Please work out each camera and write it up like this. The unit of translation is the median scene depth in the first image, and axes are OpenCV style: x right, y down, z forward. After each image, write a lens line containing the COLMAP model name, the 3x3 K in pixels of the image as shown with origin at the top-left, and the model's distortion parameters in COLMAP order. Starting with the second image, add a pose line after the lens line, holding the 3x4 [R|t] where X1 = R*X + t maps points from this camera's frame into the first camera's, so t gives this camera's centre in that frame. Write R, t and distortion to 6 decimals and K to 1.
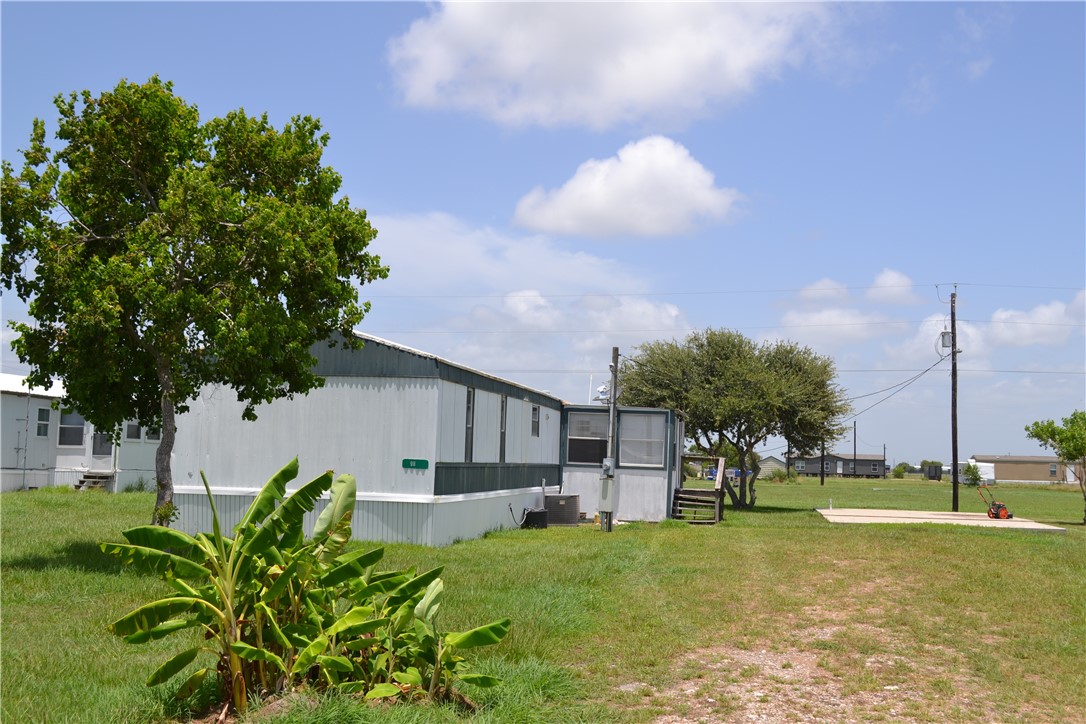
lens RADIAL K [[1192.3, 0, 543.0], [0, 1192.3, 362.0], [0, 0, 1]] dist [-0.067625, 0.024697]
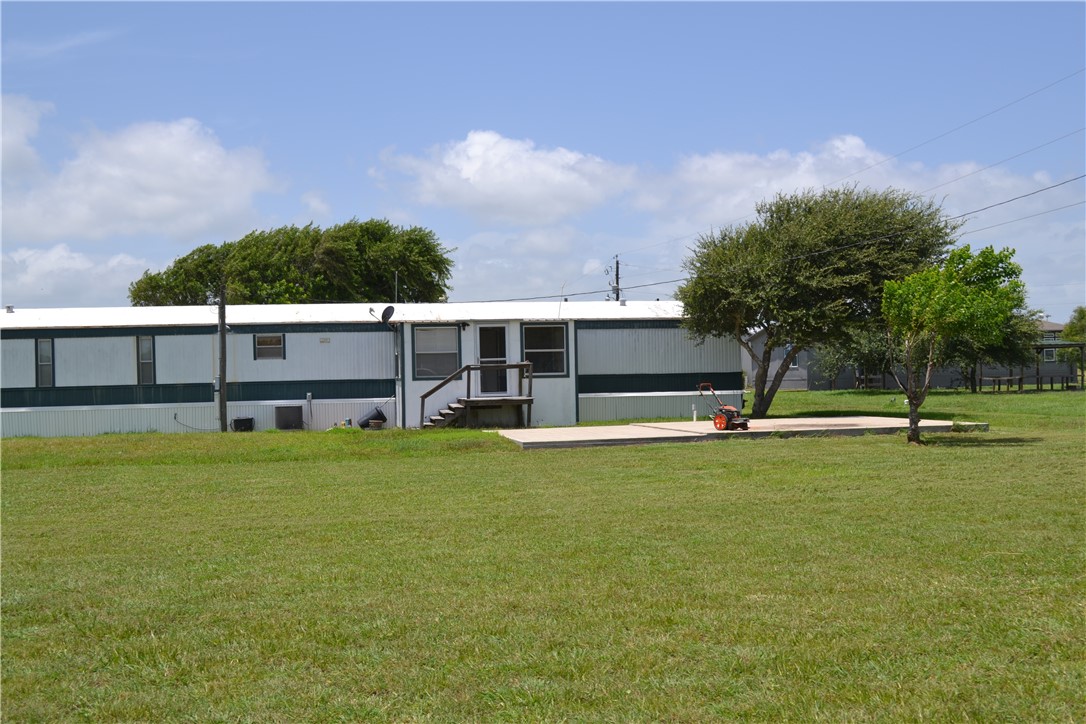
lens RADIAL K [[1192.3, 0, 543.0], [0, 1192.3, 362.0], [0, 0, 1]] dist [-0.067625, 0.024697]
pose [[0.349703, -0.049418, -0.935556, 1.124721], [0.113052, 0.993536, -0.010223, 0.098929], [0.930015, -0.102191, 0.353030, 0.747085]]
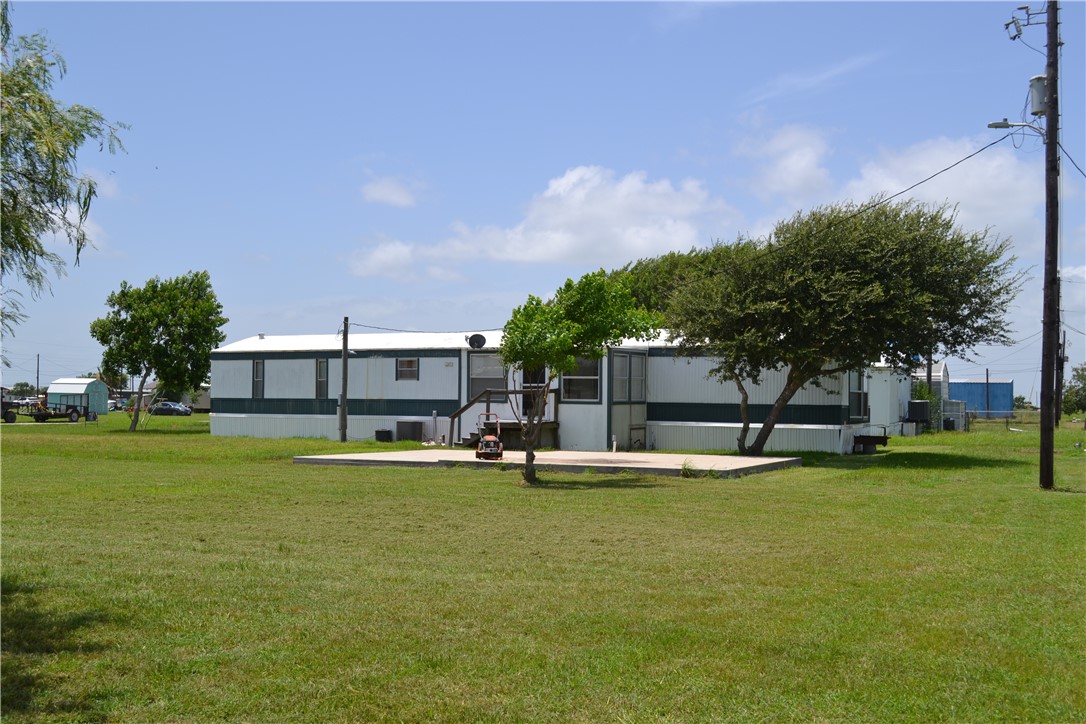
lens RADIAL K [[1192.3, 0, 543.0], [0, 1192.3, 362.0], [0, 0, 1]] dist [-0.067625, 0.024697]
pose [[-0.254451, -0.062315, -0.965076, 1.202295], [0.065608, 0.994511, -0.081514, 0.151298], [0.964858, -0.084058, -0.248966, 1.367075]]
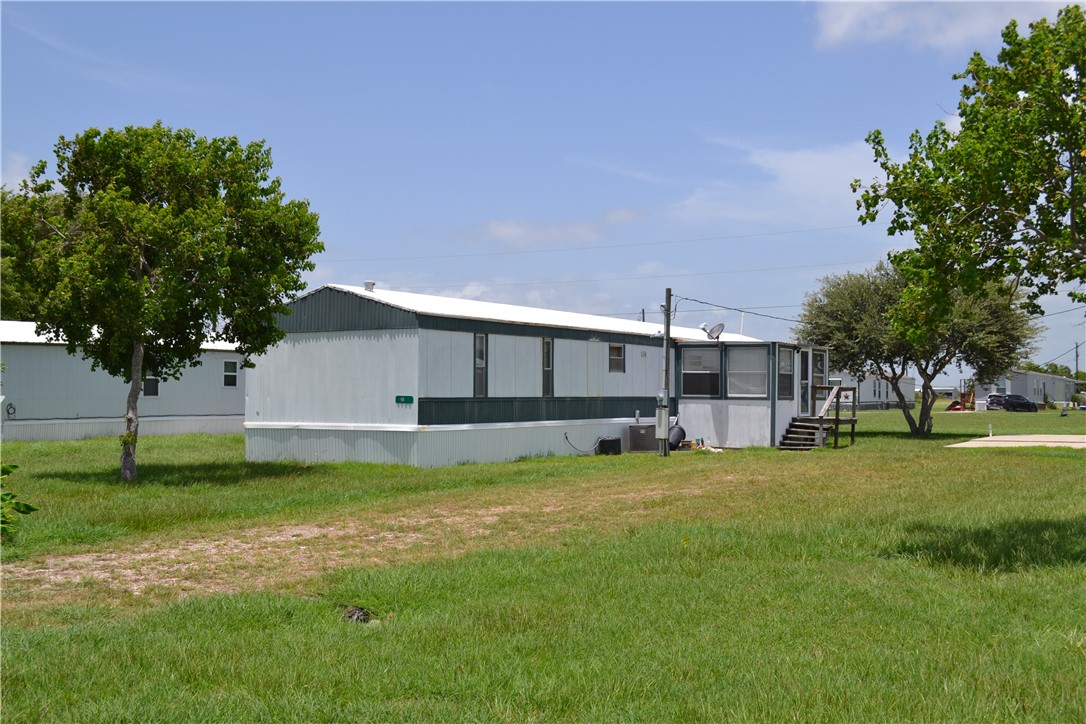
lens RADIAL K [[1192.3, 0, 543.0], [0, 1192.3, 362.0], [0, 0, 1]] dist [-0.067625, 0.024697]
pose [[0.935383, -0.039003, -0.351478, 0.287176], [0.056318, 0.997644, 0.039171, 0.004986], [0.349122, -0.056434, 0.935376, -0.052958]]
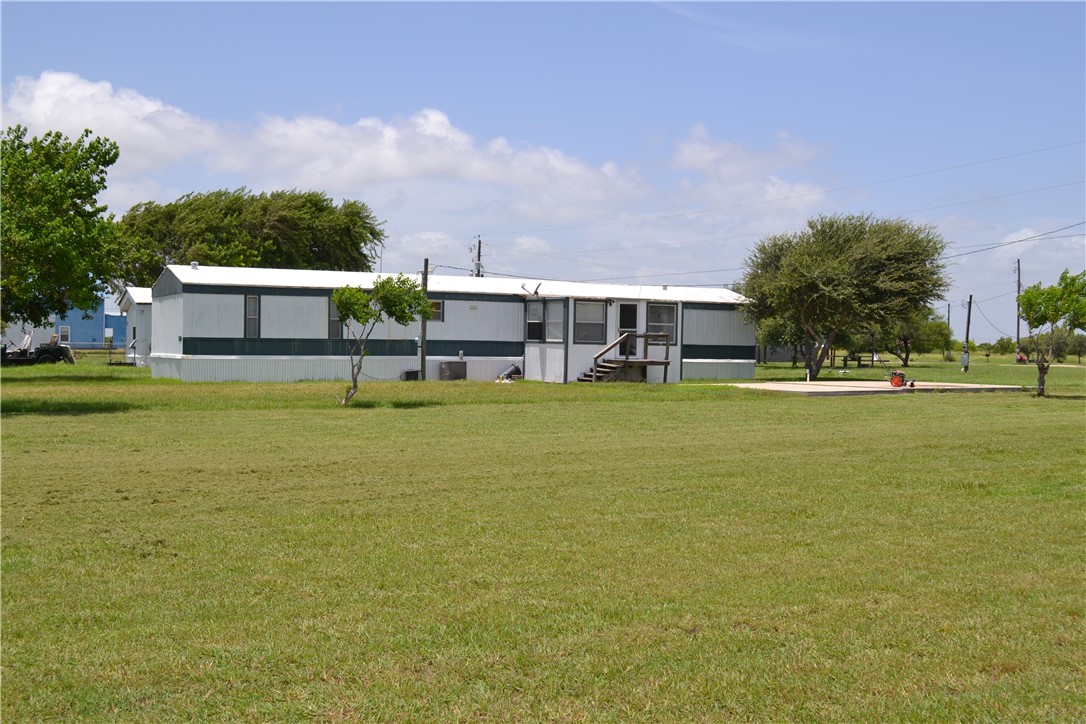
lens RADIAL K [[1192.3, 0, 543.0], [0, 1192.3, 362.0], [0, 0, 1]] dist [-0.067625, 0.024697]
pose [[0.639605, -0.009268, -0.768648, 1.093015], [0.070624, 0.996407, 0.046754, 0.047769], [0.765452, -0.084189, 0.637961, 0.146164]]
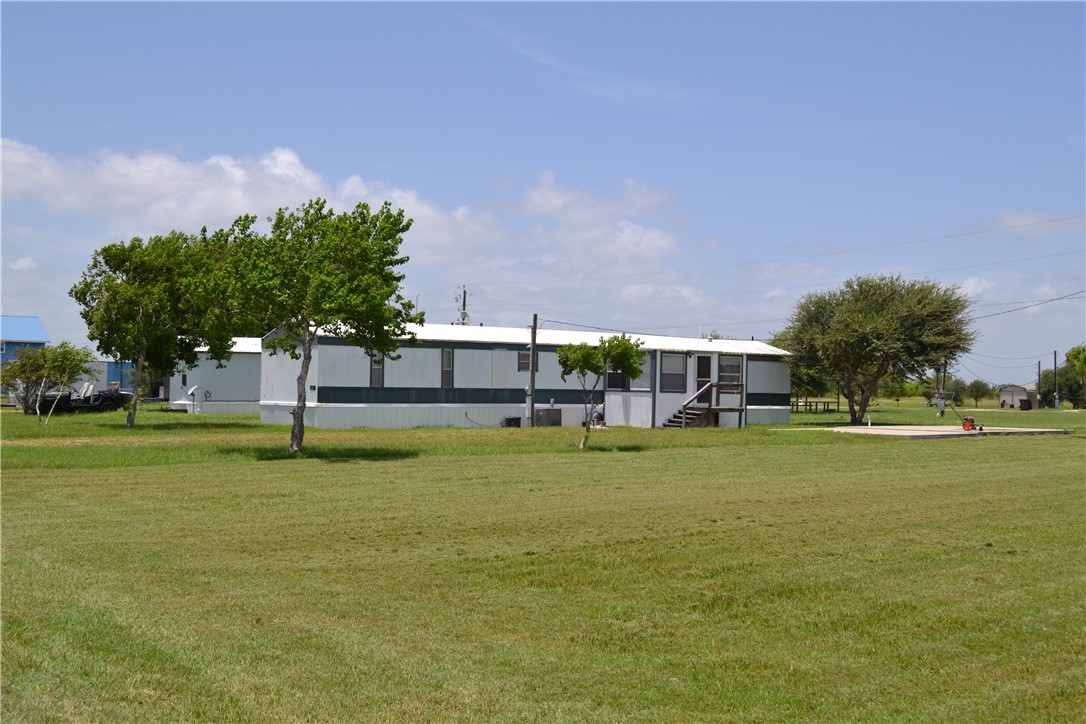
lens RADIAL K [[1192.3, 0, 543.0], [0, 1192.3, 362.0], [0, 0, 1]] dist [-0.067625, 0.024697]
pose [[0.722252, -0.035368, -0.690725, 0.995675], [0.065944, 0.997663, 0.017869, 0.020275], [0.688479, -0.058455, 0.722896, -0.118901]]
